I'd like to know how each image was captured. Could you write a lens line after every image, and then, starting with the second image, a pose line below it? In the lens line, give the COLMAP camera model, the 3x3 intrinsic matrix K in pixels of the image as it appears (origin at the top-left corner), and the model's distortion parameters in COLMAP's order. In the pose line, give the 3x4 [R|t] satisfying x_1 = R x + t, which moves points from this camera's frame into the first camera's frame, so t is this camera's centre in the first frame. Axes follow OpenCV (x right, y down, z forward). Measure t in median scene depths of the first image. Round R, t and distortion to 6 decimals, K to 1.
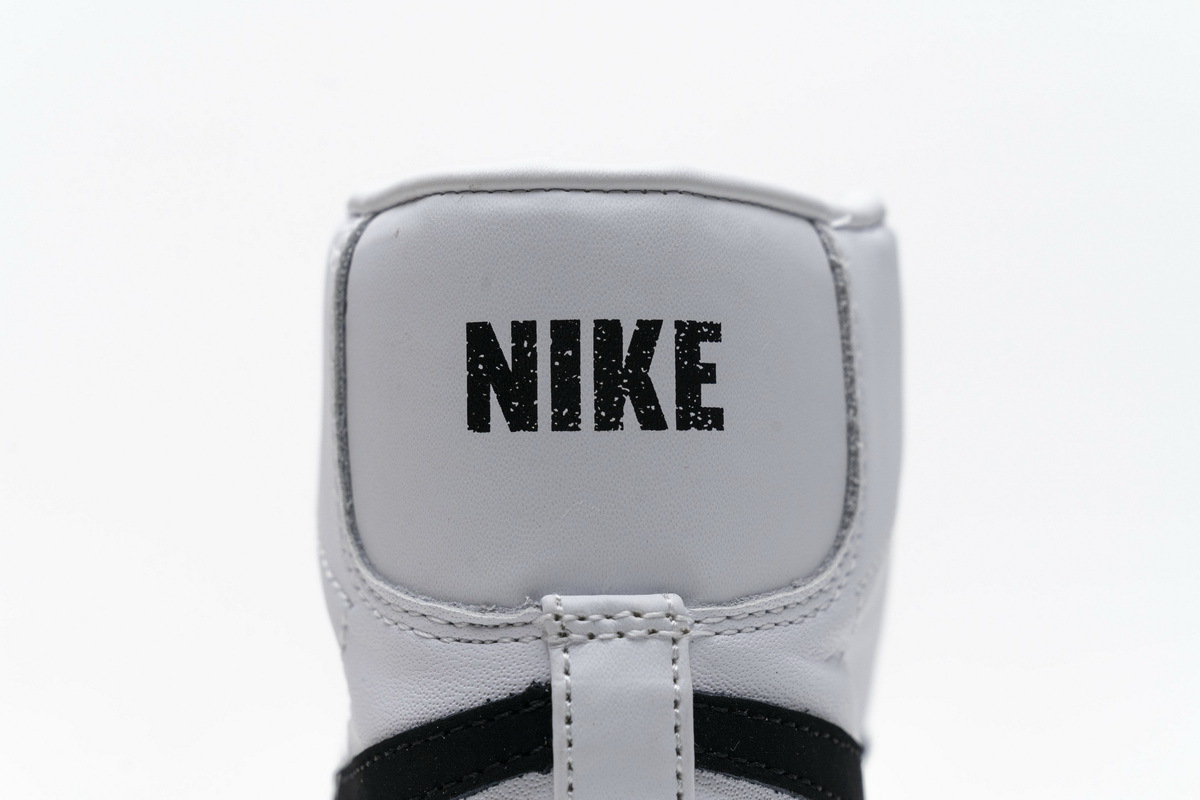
lens RADIAL K [[2347.2, 0, 608.7], [0, 2347.2, 399.9], [0, 0, 1]] dist [0.011186, 0.000000]
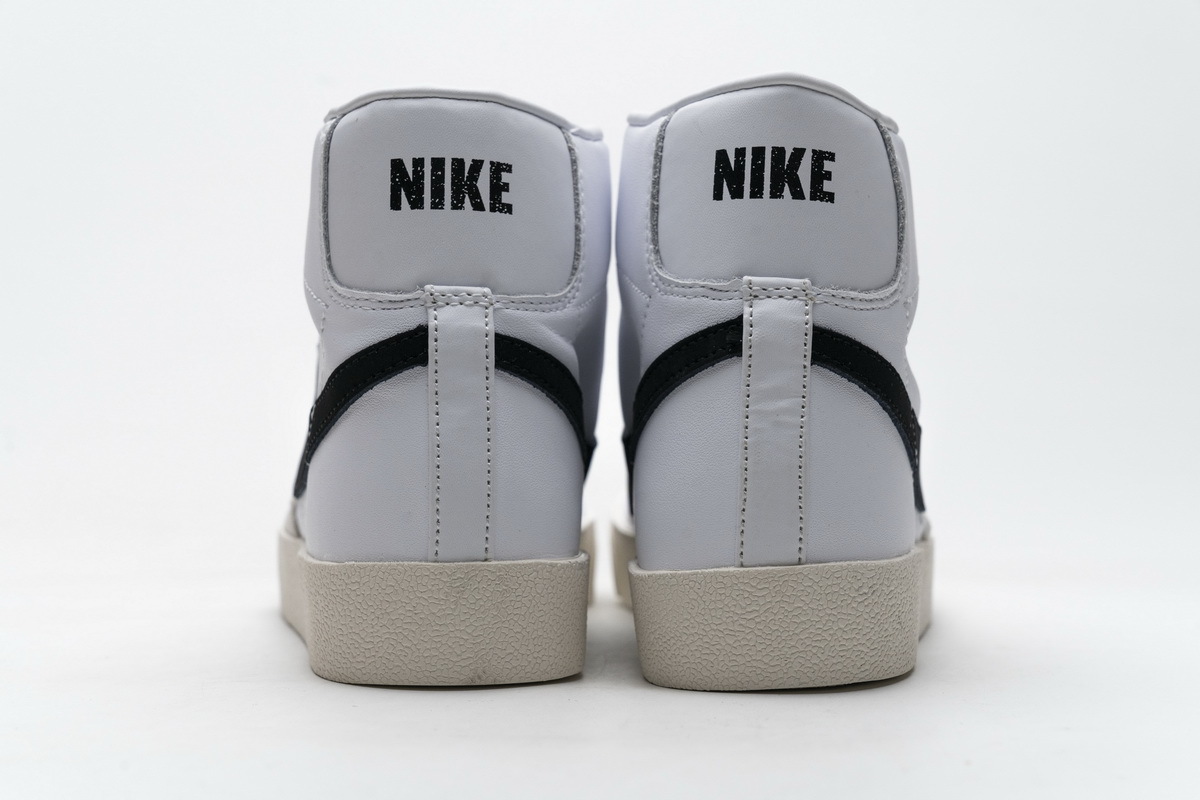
lens RADIAL K [[2347.2, 0, 601.4], [0, 2347.2, 395.8], [0, 0, 1]] dist [0.011186, 0.000000]
pose [[0.997716, 0.020824, 0.064263, -0.003020], [-0.017058, 0.998136, -0.058604, 0.299102], [-0.065363, 0.057374, 0.996211, -1.098154]]
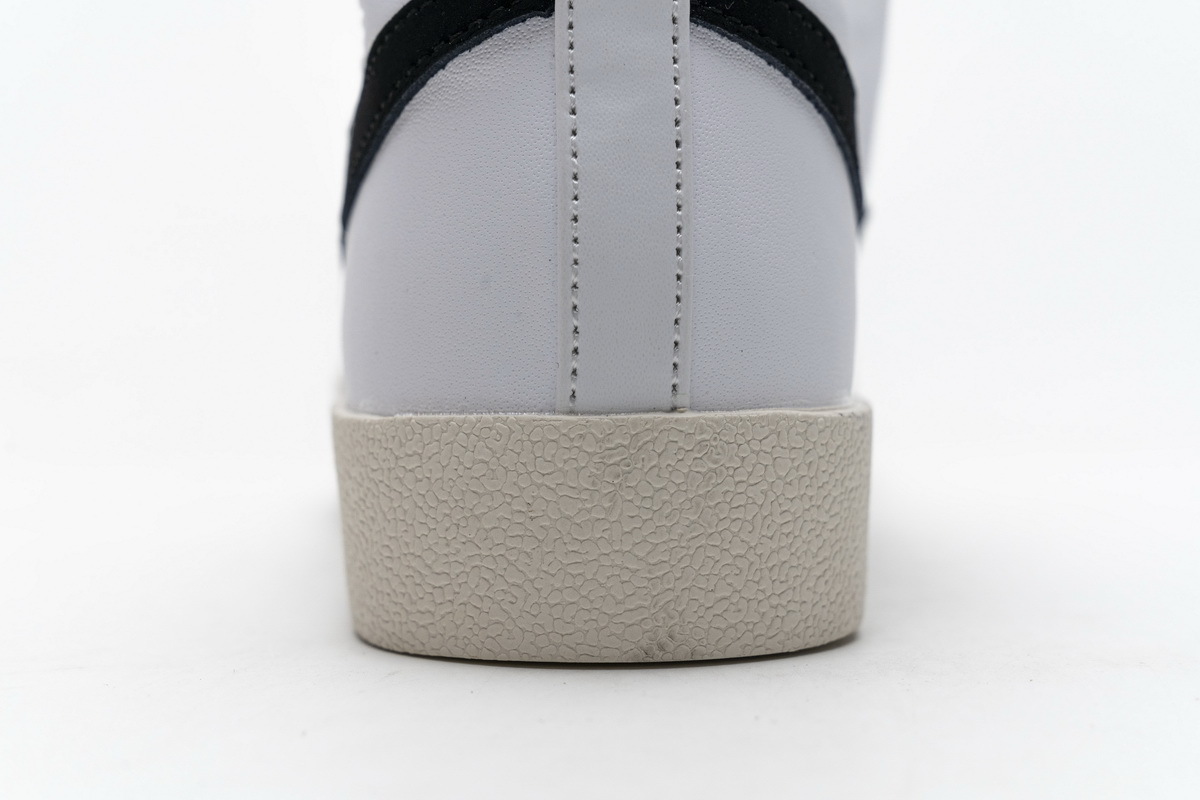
lens RADIAL K [[2347.2, 0, 595.2], [0, 2347.2, 398.8], [0, 0, 1]] dist [0.011186, 0.000000]
pose [[0.999782, 0.015783, -0.013664, 0.011062], [-0.015785, 0.999875, -0.000083, 0.319888], [0.013661, 0.000298, 0.999907, -0.044836]]
